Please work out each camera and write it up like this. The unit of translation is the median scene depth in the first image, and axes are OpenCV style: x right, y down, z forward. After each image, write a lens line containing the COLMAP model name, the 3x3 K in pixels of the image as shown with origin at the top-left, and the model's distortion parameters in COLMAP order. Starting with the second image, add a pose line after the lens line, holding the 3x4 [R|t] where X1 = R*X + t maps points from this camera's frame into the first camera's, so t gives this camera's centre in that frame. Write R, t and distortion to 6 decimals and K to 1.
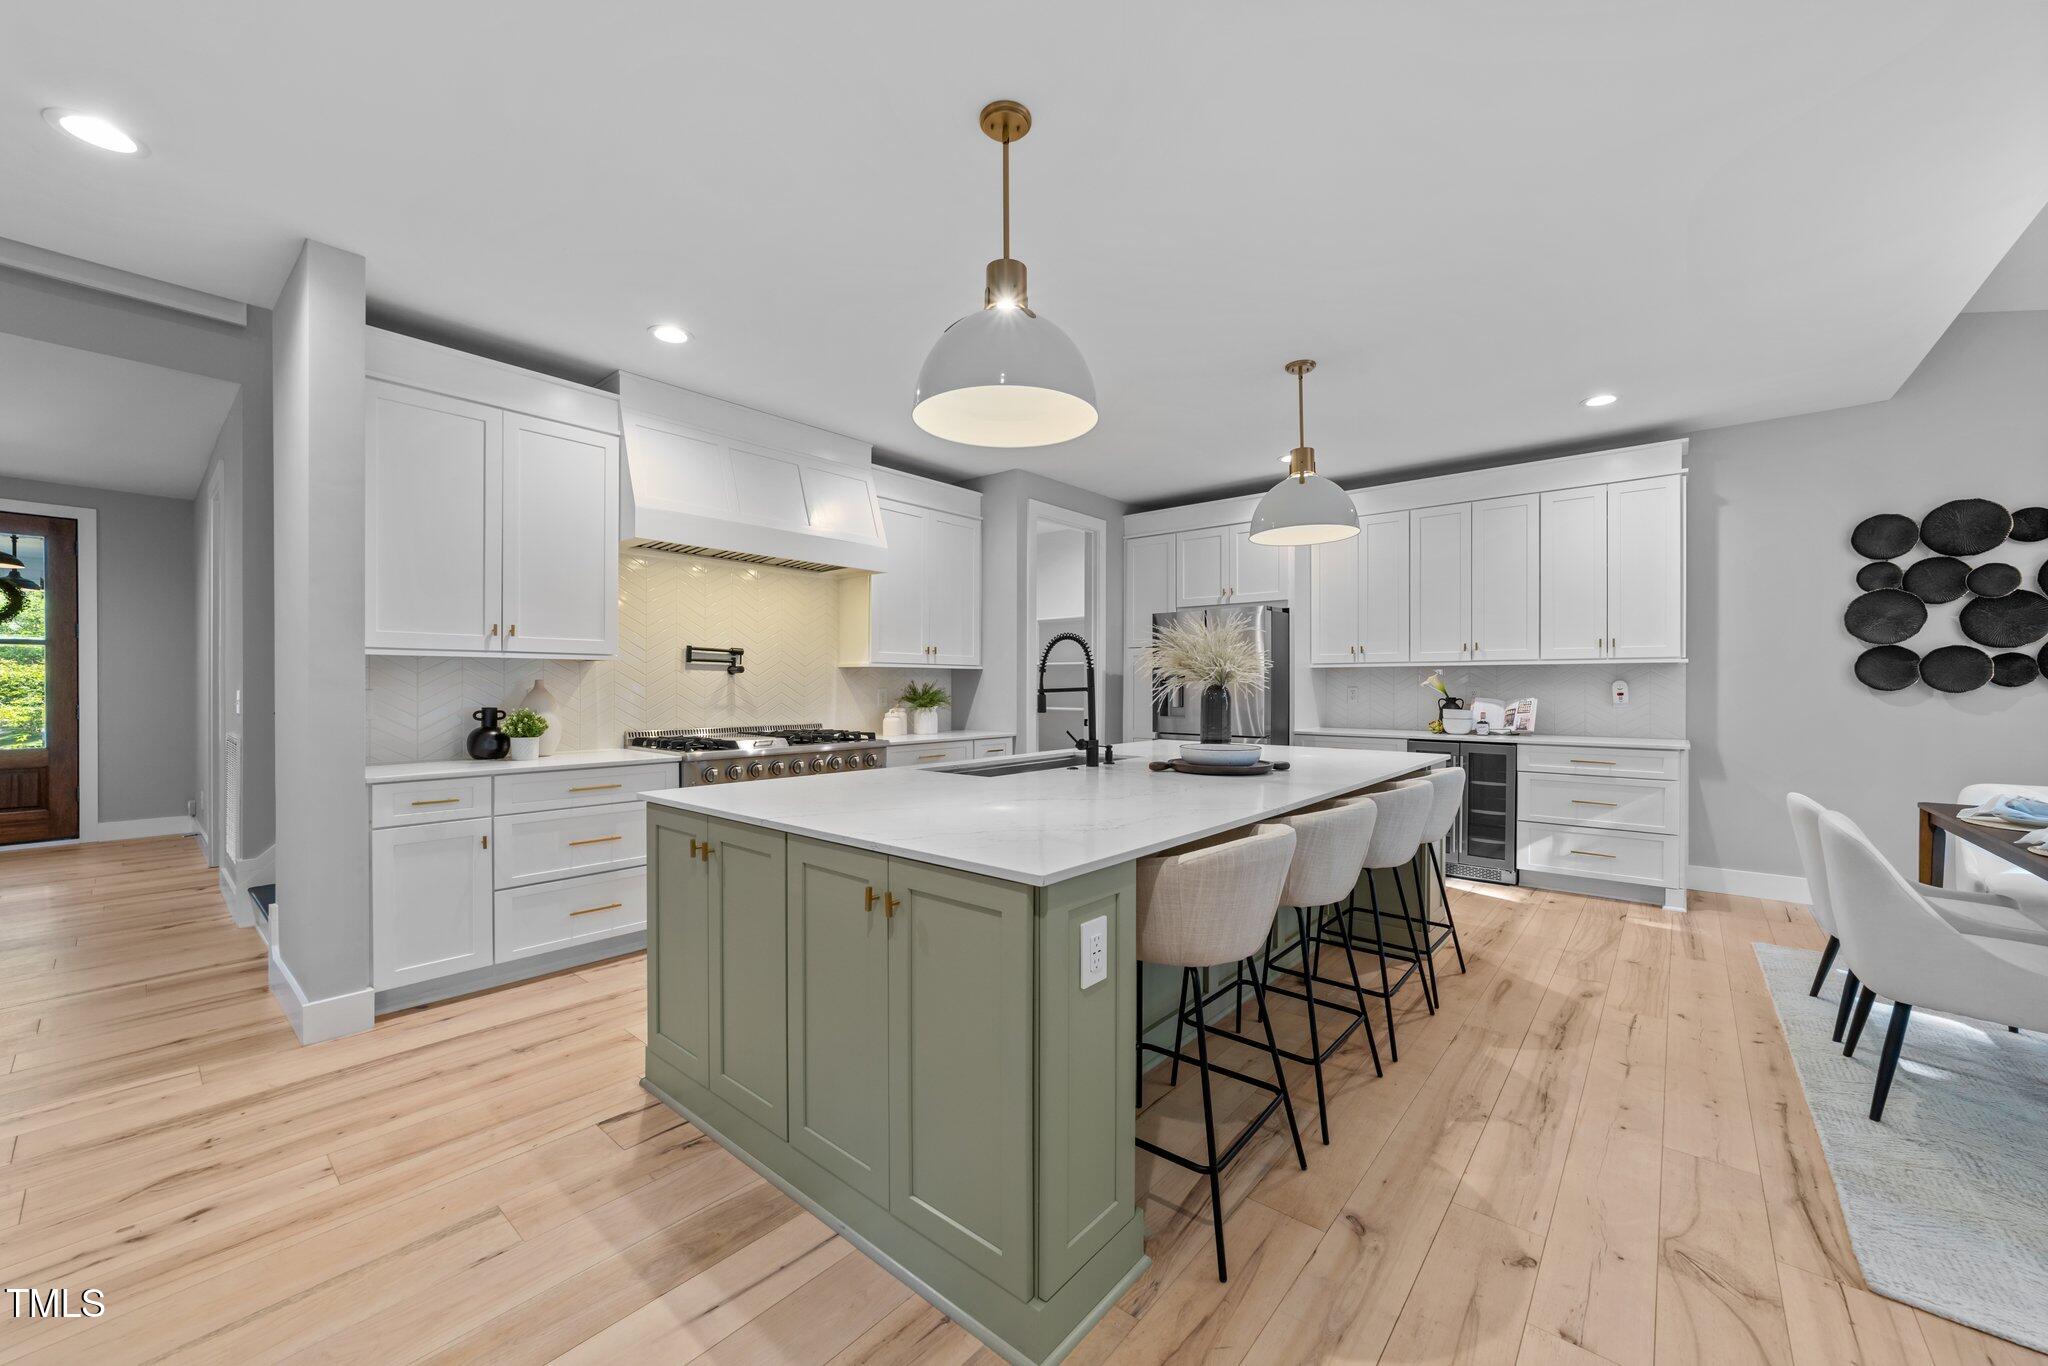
lens RADIAL K [[779.7, 0, 1021.6], [0, 779.7, 682.6], [0, 0, 1]] dist [-0.003436, 0.001880]
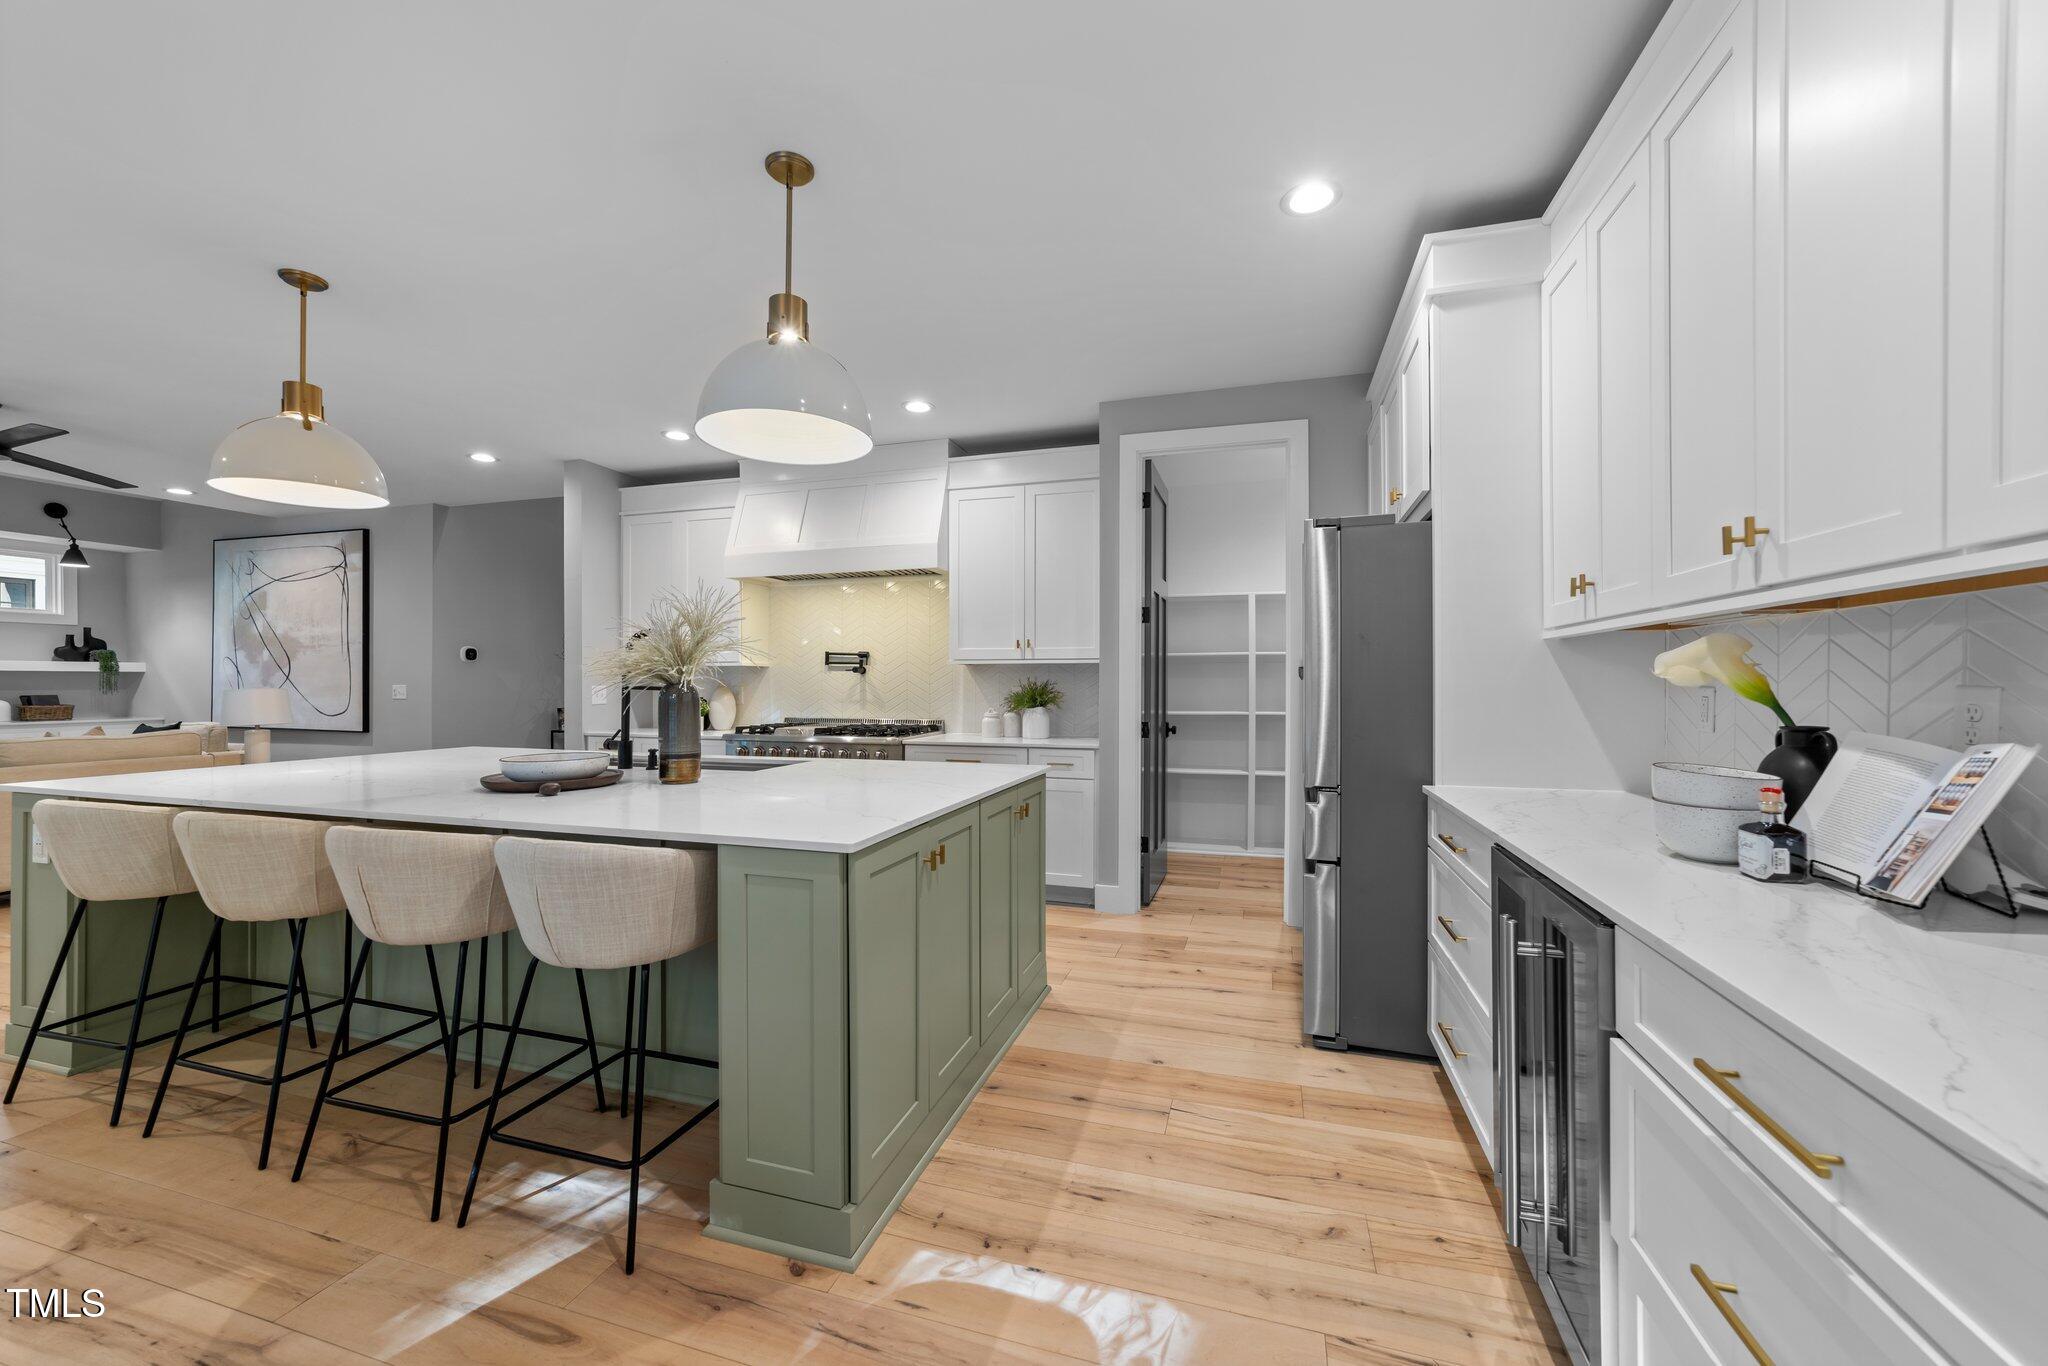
lens RADIAL K [[779.7, 0, 1021.7], [0, 779.7, 684.4], [0, 0, 1]] dist [-0.003436, 0.001880]
pose [[0.393674, -0.000452, -0.919250, 0.802624], [0.002631, 0.999996, 0.000635, 0.004554], [0.919246, -0.002668, 0.393674, 0.749717]]
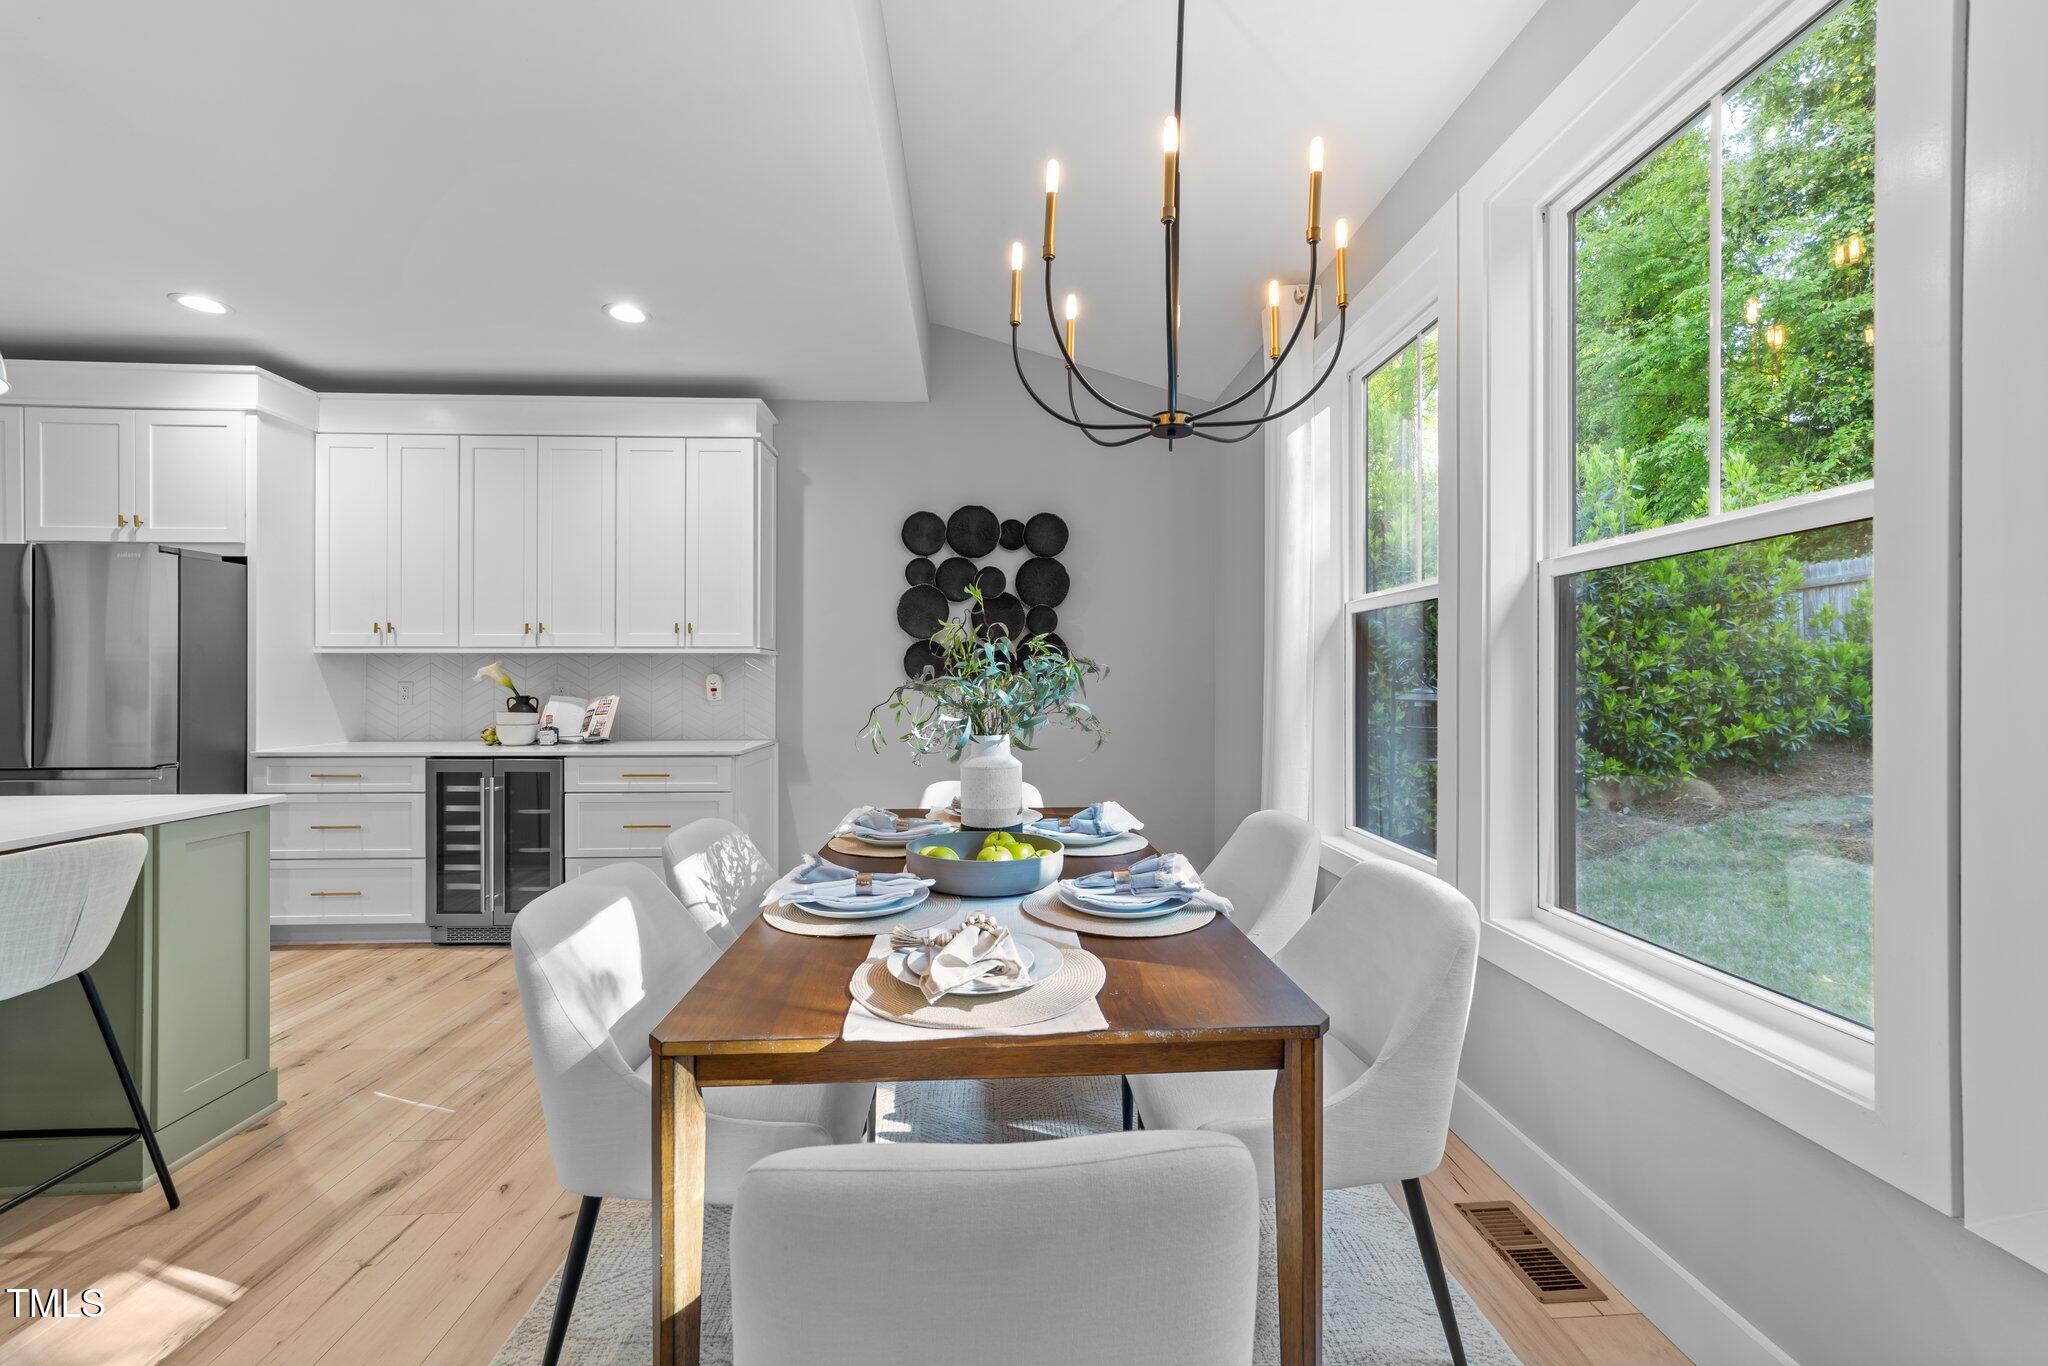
lens RADIAL K [[779.7, 0, 1016.4], [0, 779.7, 676.4], [0, 0, 1]] dist [-0.003436, 0.001880]
pose [[0.735440, 0.001596, 0.677588, 0.455125], [0.000164, 0.999997, -0.002533, 0.002840], [-0.677590, 0.001973, 0.735437, 0.147275]]
